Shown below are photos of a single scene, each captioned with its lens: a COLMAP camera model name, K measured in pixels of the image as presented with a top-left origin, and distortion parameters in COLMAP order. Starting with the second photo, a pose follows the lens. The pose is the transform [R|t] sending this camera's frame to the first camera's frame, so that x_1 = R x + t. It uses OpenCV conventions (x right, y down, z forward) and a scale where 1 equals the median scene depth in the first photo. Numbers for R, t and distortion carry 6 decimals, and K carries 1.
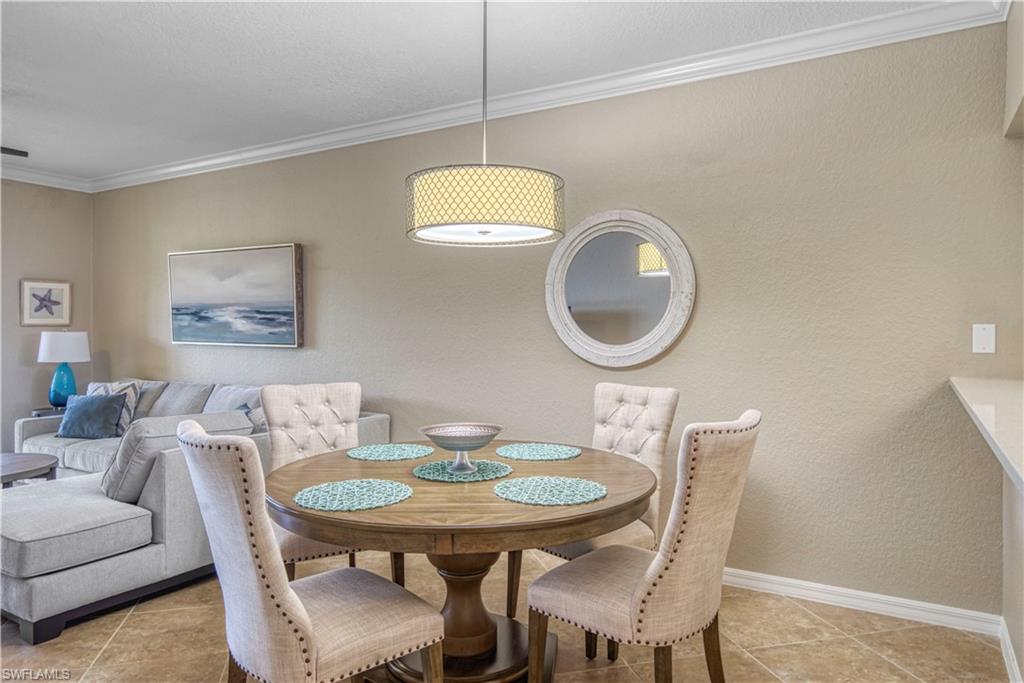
lens RADIAL K [[671.8, 0, 510.8], [0, 671.8, 335.3], [0, 0, 1]] dist [0.001831, 0.001950]
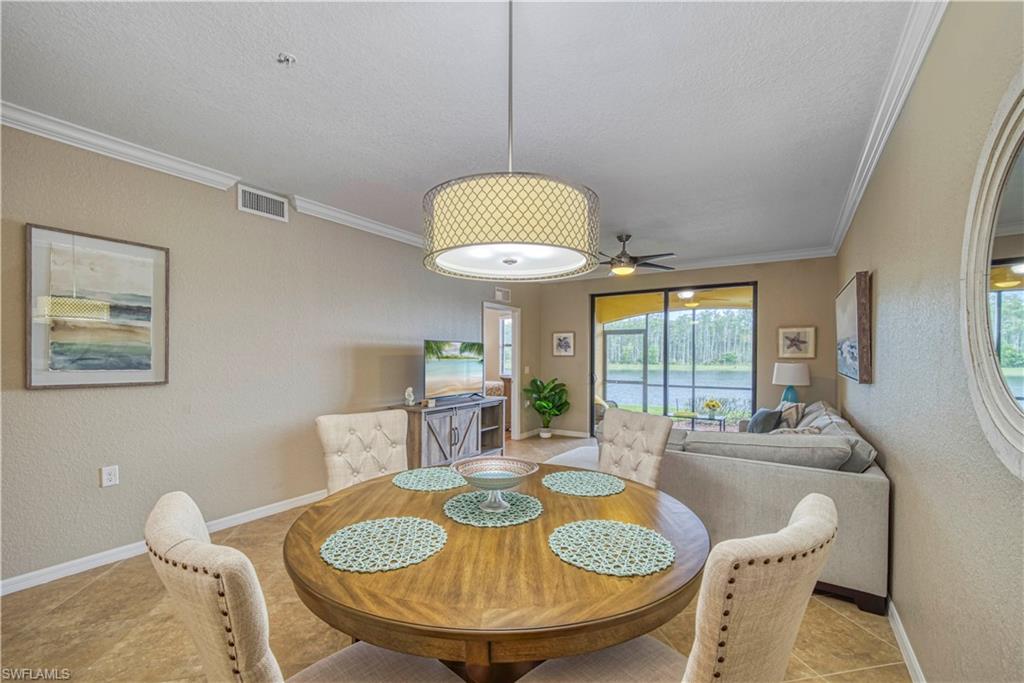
lens RADIAL K [[426.9, 0, 505.3], [0, 426.9, 360.0], [0, 0, 1]] dist [-0.021310, -0.000065]
pose [[-0.055930, 0.008897, -0.998395, 0.437649], [-0.016330, 0.999818, 0.009824, -0.017798], [0.998301, 0.016853, -0.055775, 0.826080]]
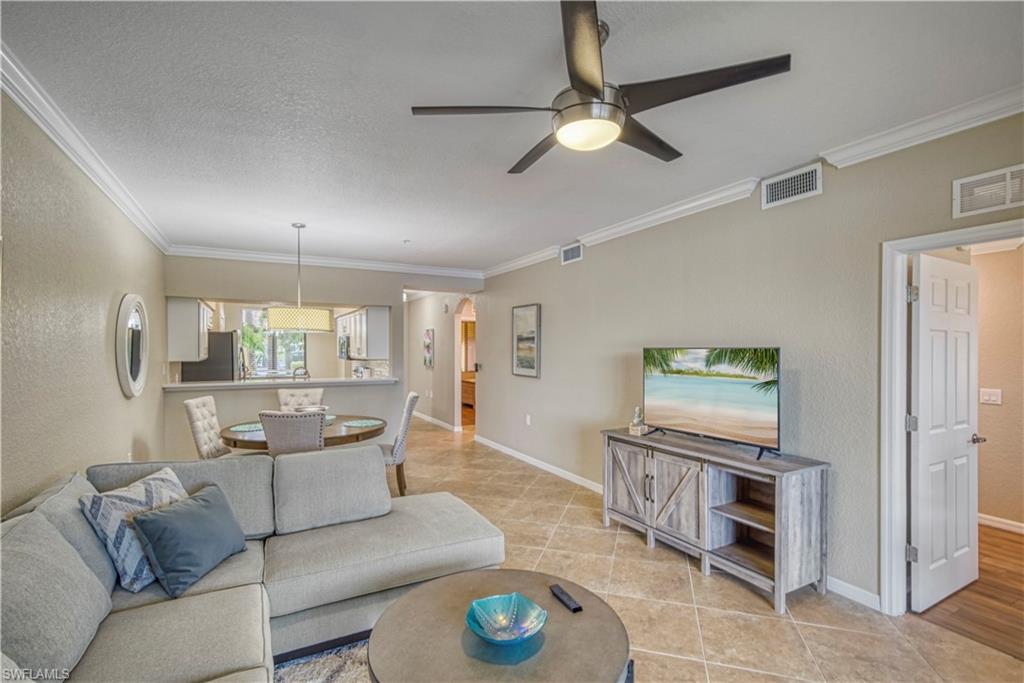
lens RADIAL K [[471.3, 0, 511.3], [0, 471.3, 351.7], [0, 0, 1]] dist [0.005689, 0.000924]
pose [[-0.853350, -0.003933, 0.521324, -1.297265], [0.004532, 0.999878, 0.014962, -0.075596], [-0.521319, 0.015131, -0.853228, 1.675259]]
